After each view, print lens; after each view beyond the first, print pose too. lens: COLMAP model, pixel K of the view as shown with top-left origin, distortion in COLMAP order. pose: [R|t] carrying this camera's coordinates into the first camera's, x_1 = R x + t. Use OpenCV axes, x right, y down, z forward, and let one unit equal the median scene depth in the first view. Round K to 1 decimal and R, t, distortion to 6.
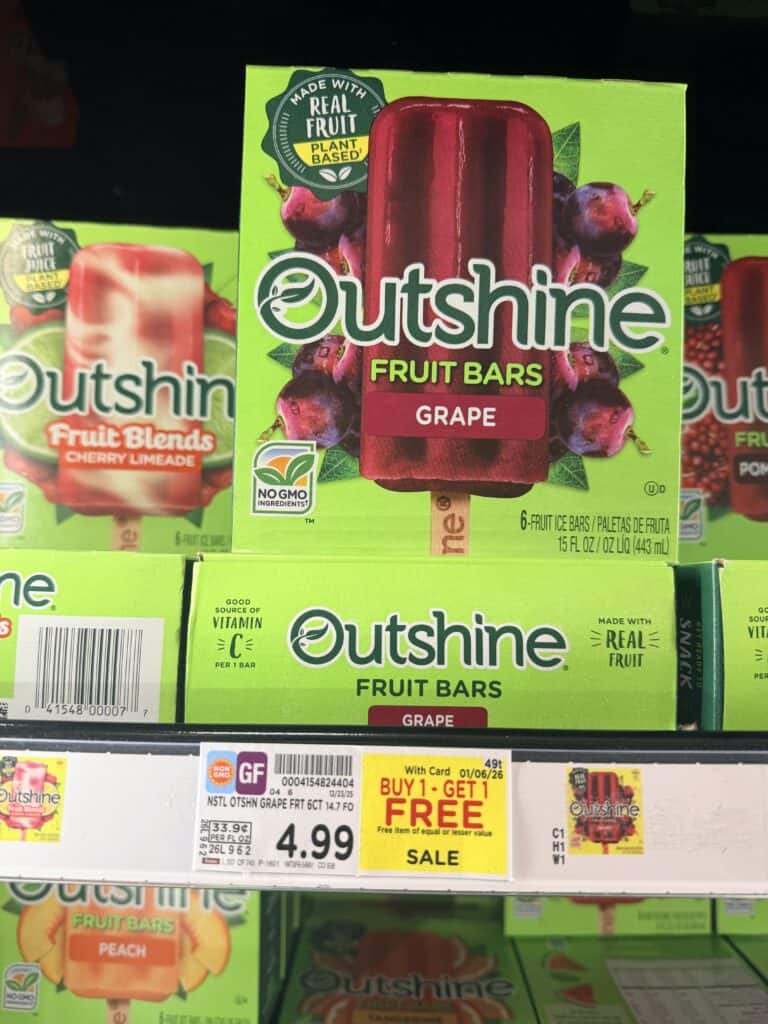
lens RADIAL K [[729.9, 0, 404.8], [0, 729.9, 519.6], [0, 0, 1]] dist [-0.000332, -0.046457]
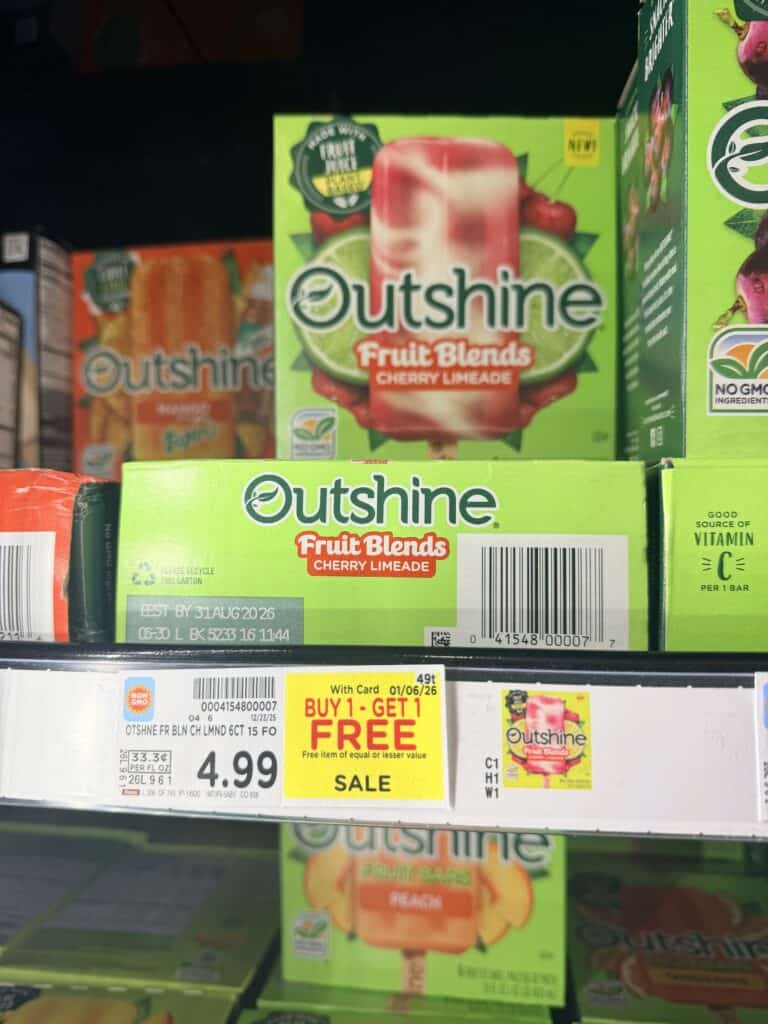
lens RADIAL K [[729.9, 0, 393.6], [0, 729.9, 516.6], [0, 0, 1]] dist [-0.000332, -0.046457]
pose [[0.993188, -0.018852, -0.114989, -0.472614], [0.025176, 0.998234, 0.053797, 0.055961], [0.113772, -0.056325, 0.991909, 0.106704]]
